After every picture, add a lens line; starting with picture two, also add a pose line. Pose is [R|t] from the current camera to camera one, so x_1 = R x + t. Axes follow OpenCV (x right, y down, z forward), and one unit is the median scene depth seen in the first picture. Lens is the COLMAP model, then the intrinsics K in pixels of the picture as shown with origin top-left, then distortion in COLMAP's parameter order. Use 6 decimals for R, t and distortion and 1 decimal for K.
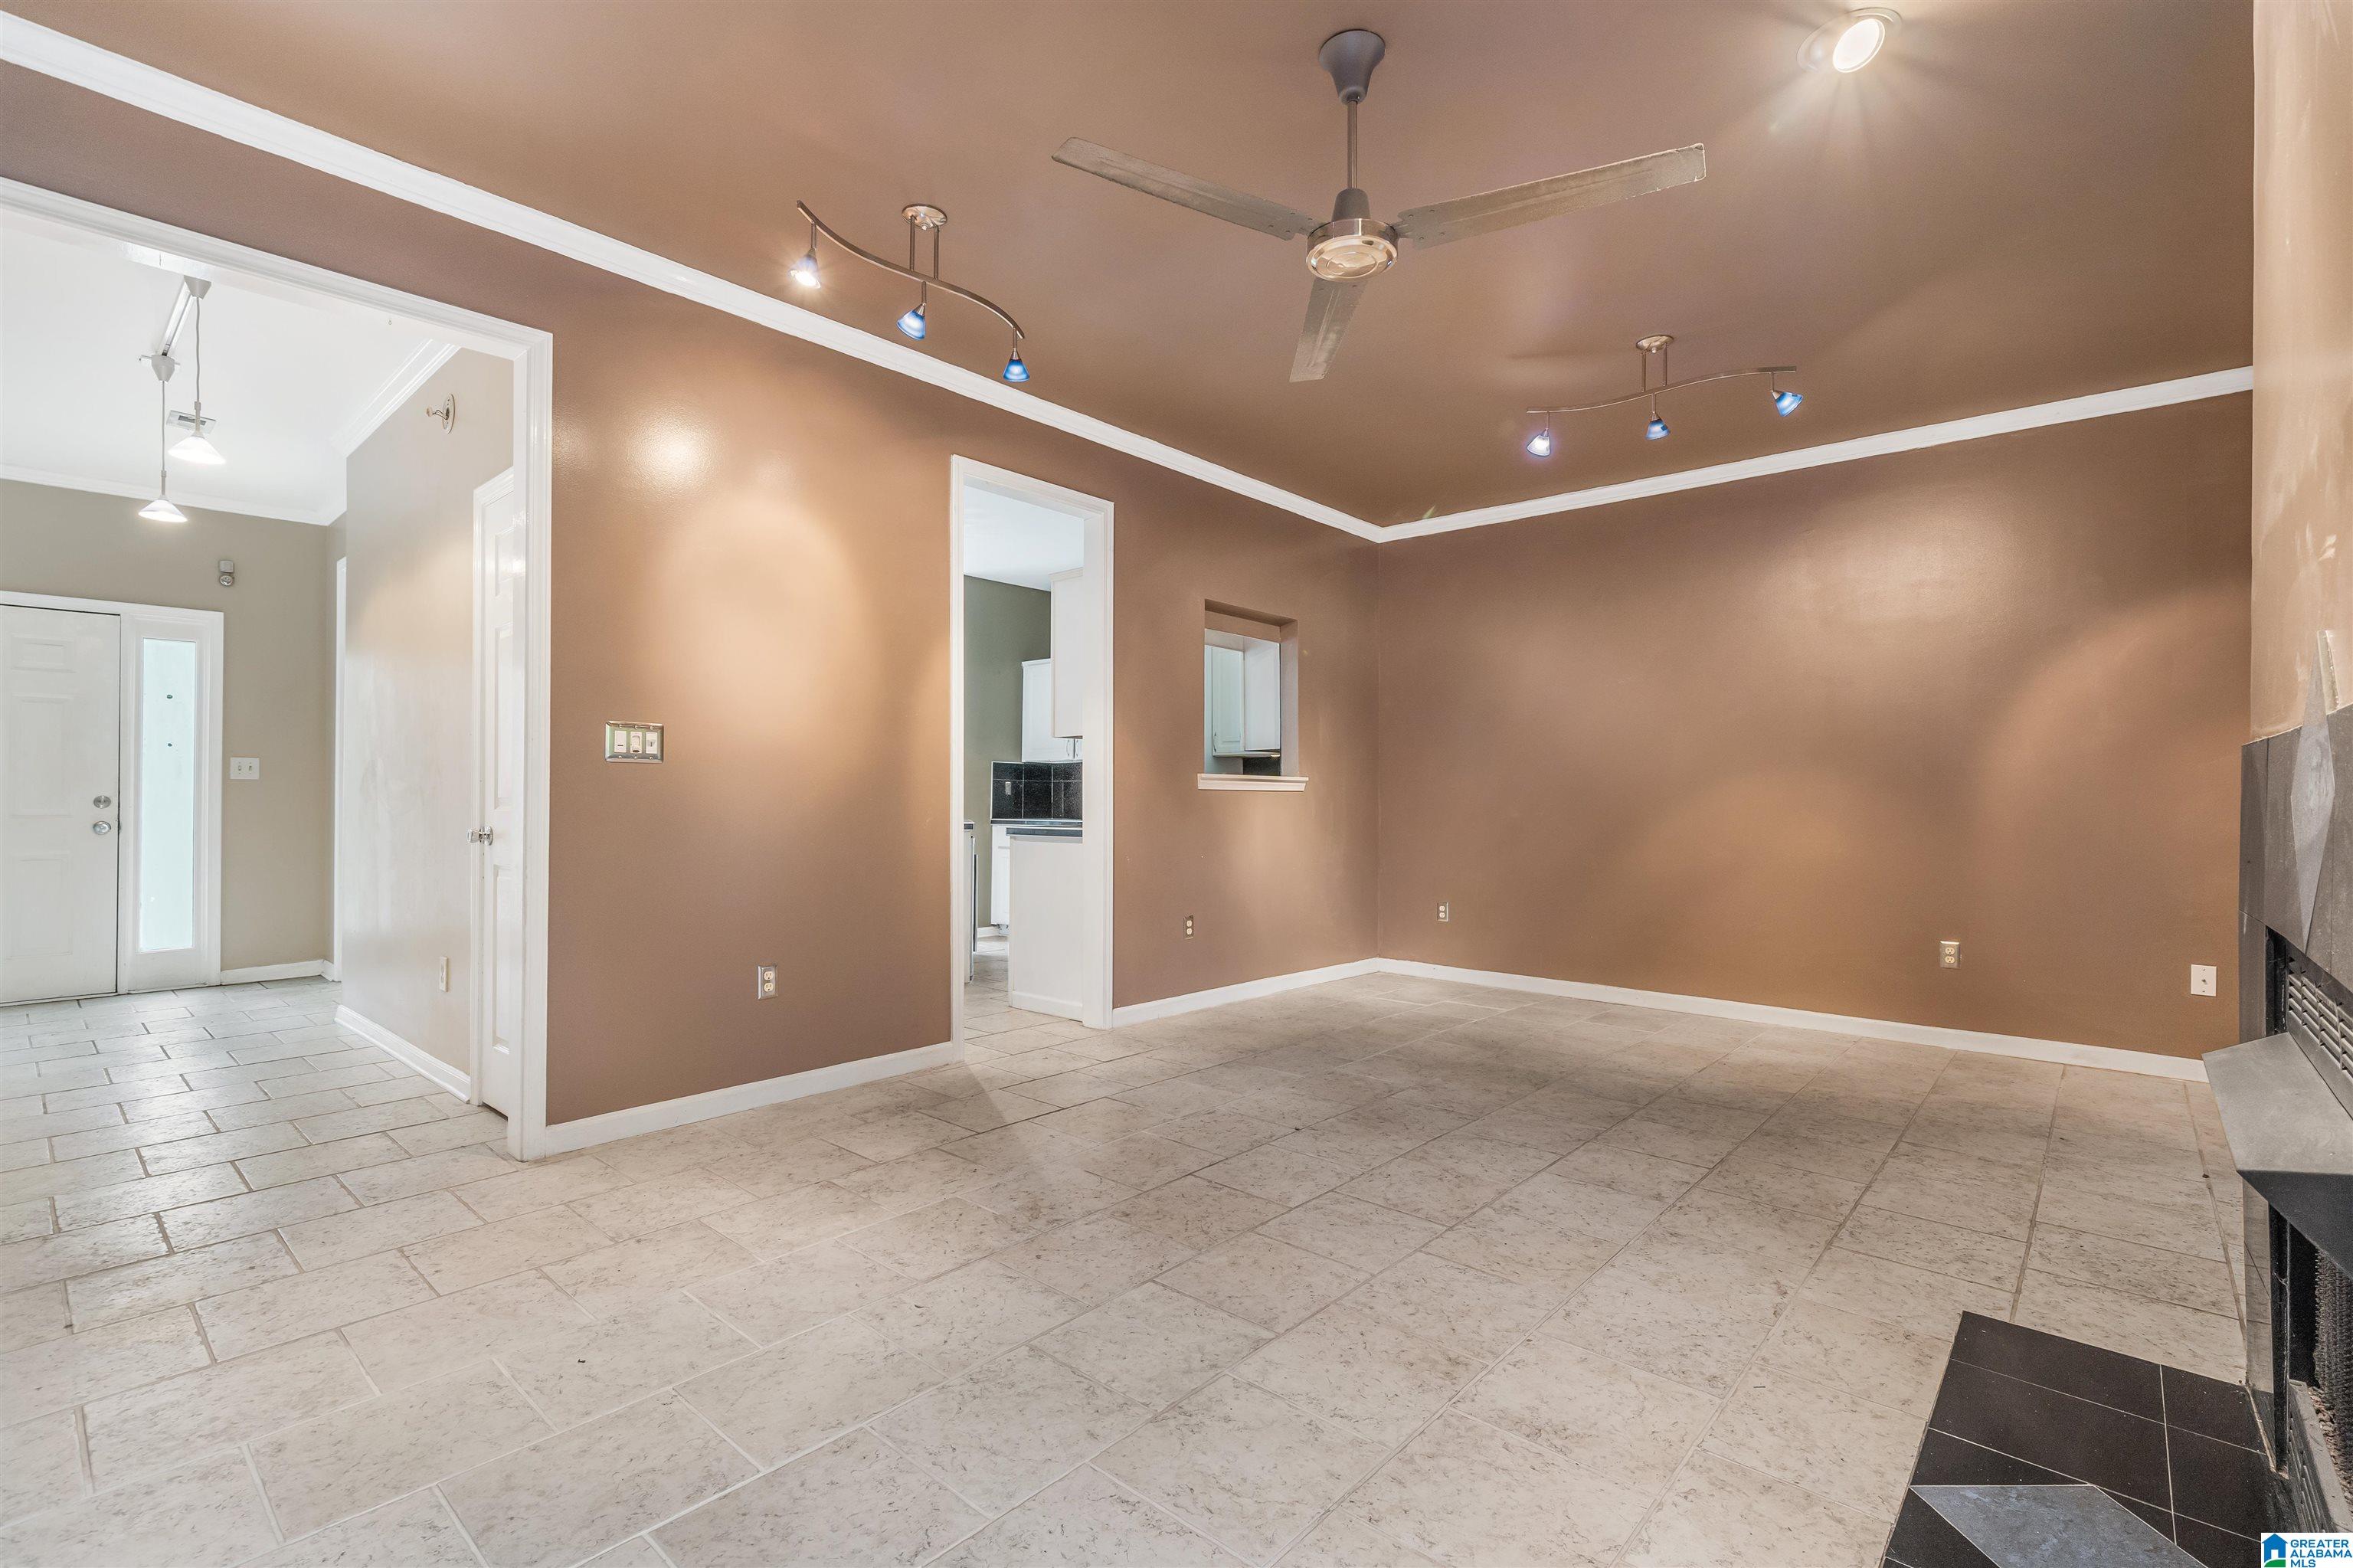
lens RADIAL K [[1051.1, 0, 1177.3], [0, 1051.1, 788.5], [0, 0, 1]] dist [0.000366, 0.000045]
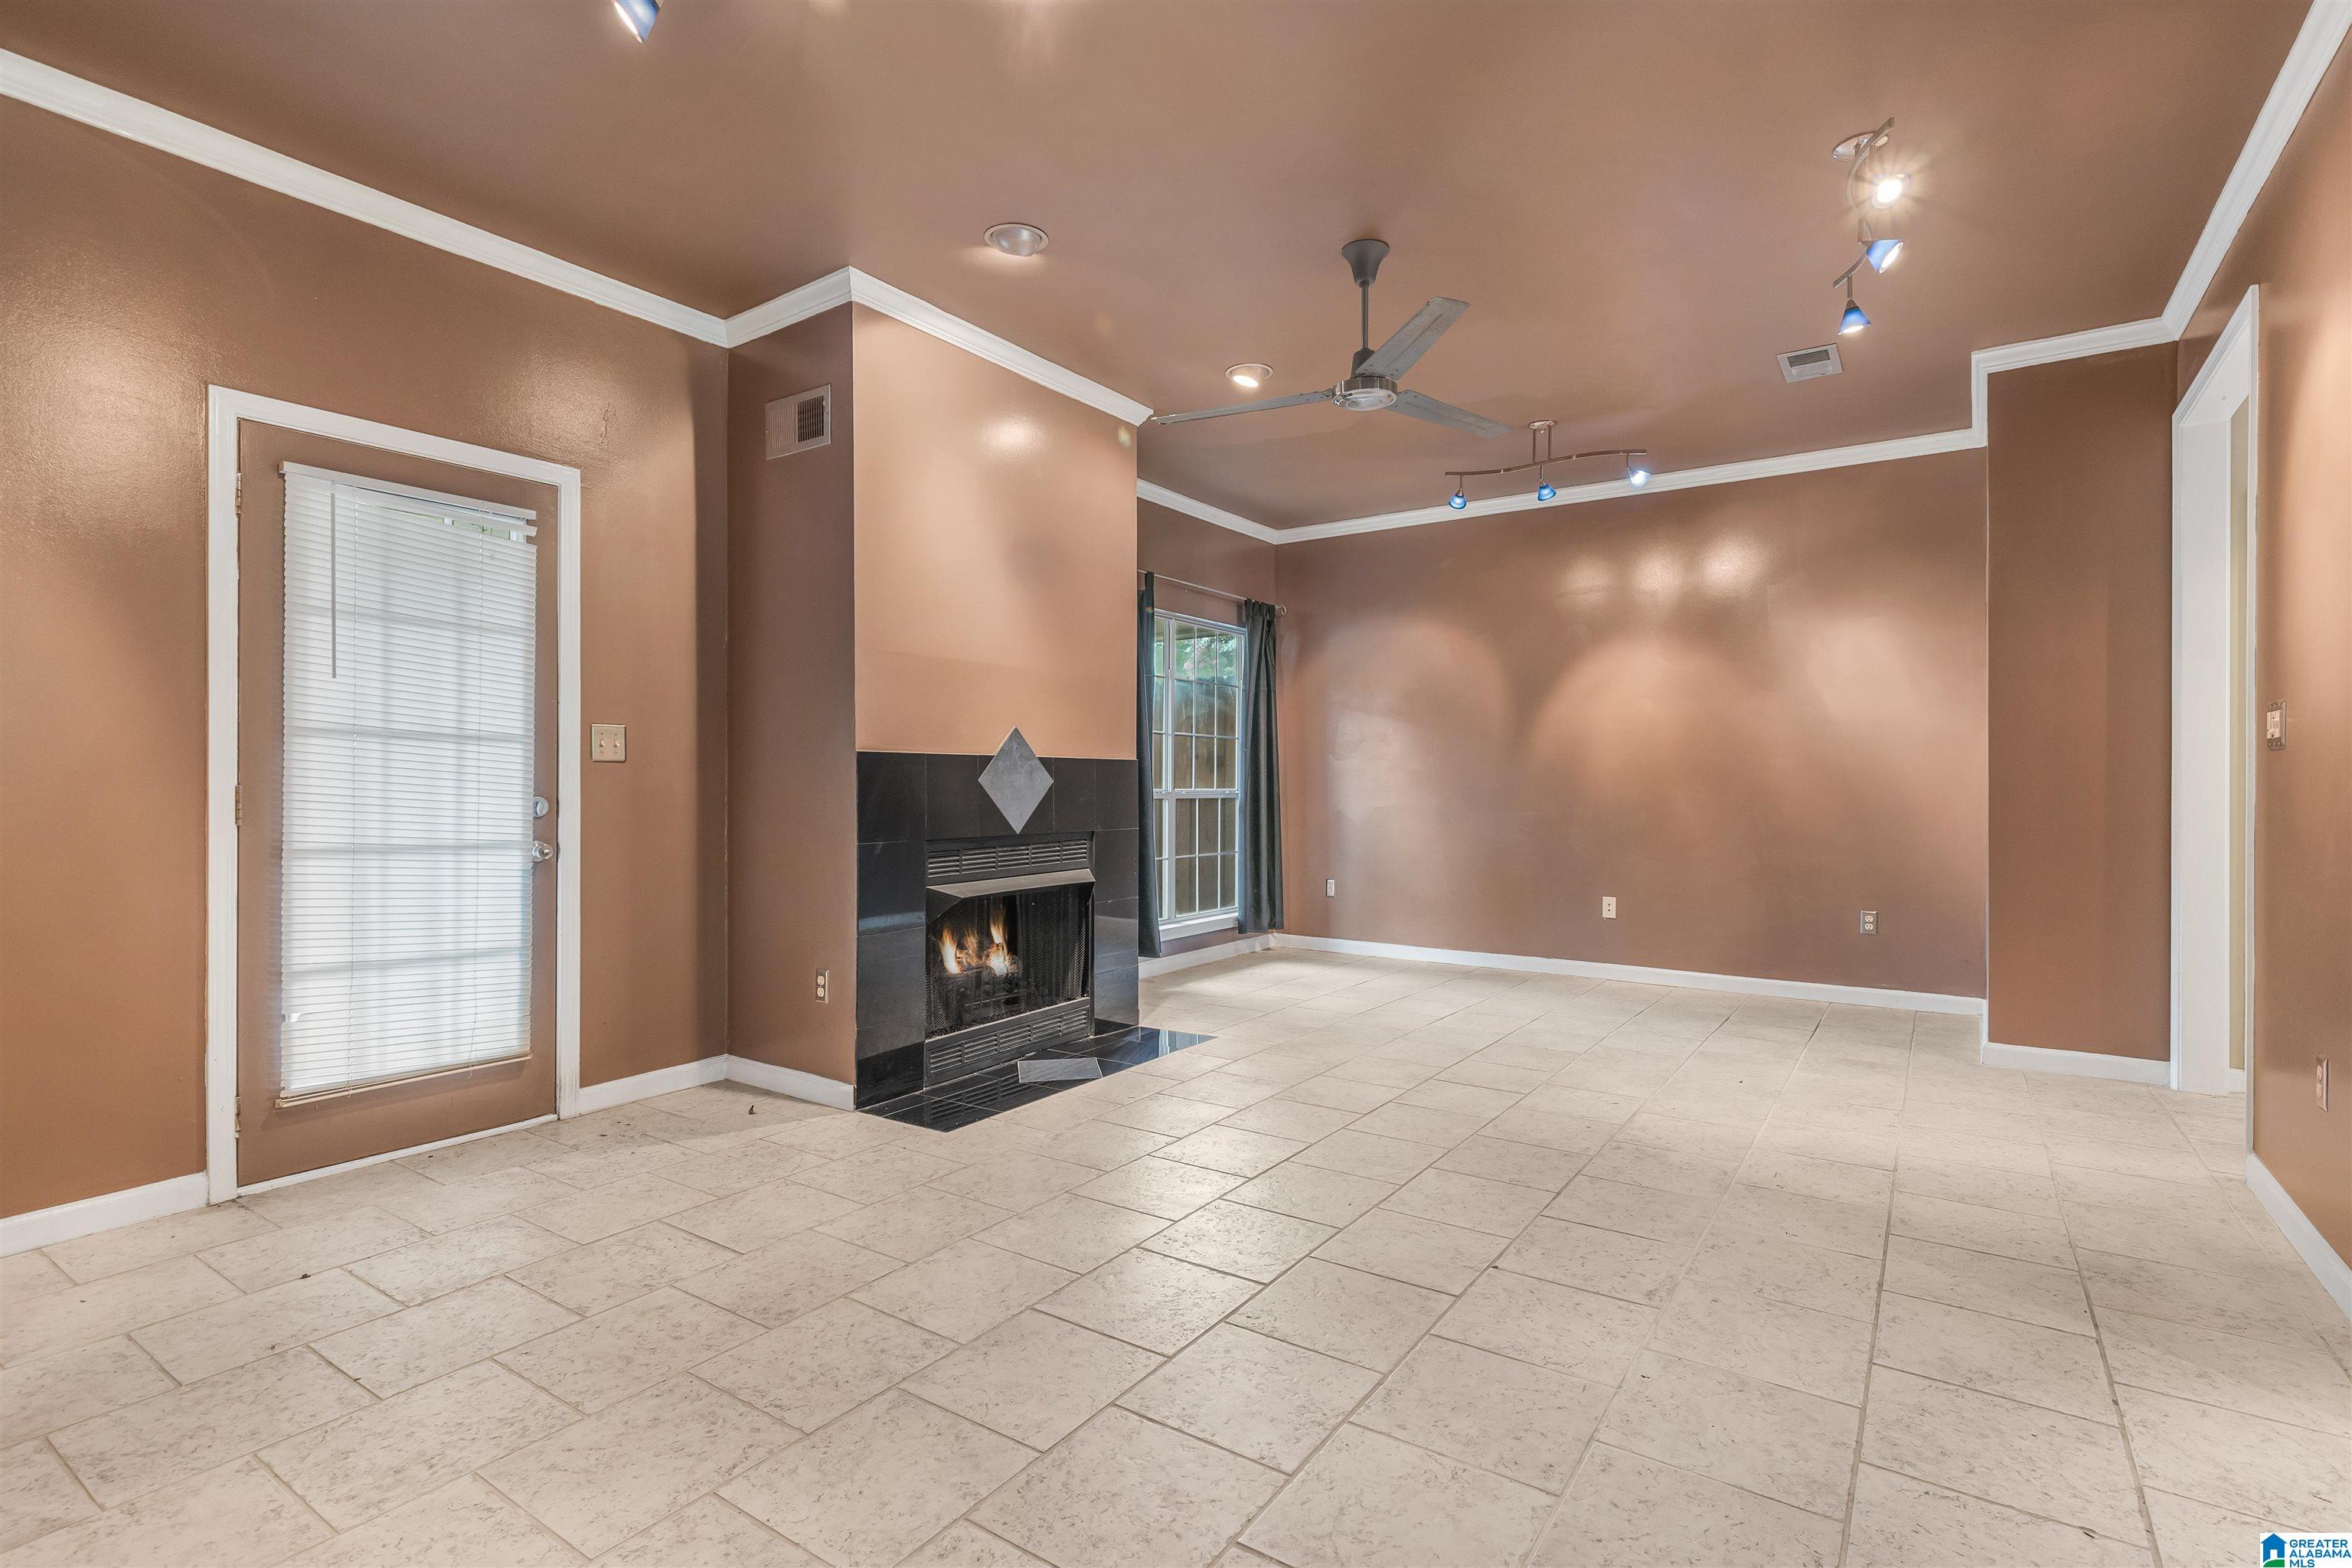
lens RADIAL K [[1111.0, 0, 1178.0], [0, 1111.0, 800.4], [0, 0, 1]] dist [-0.000775, -0.000115]
pose [[-0.992018, -0.006221, -0.125945, 0.453730], [-0.007162, 0.999950, 0.007019, 0.015636], [0.125895, 0.007865, -0.992012, 1.858998]]
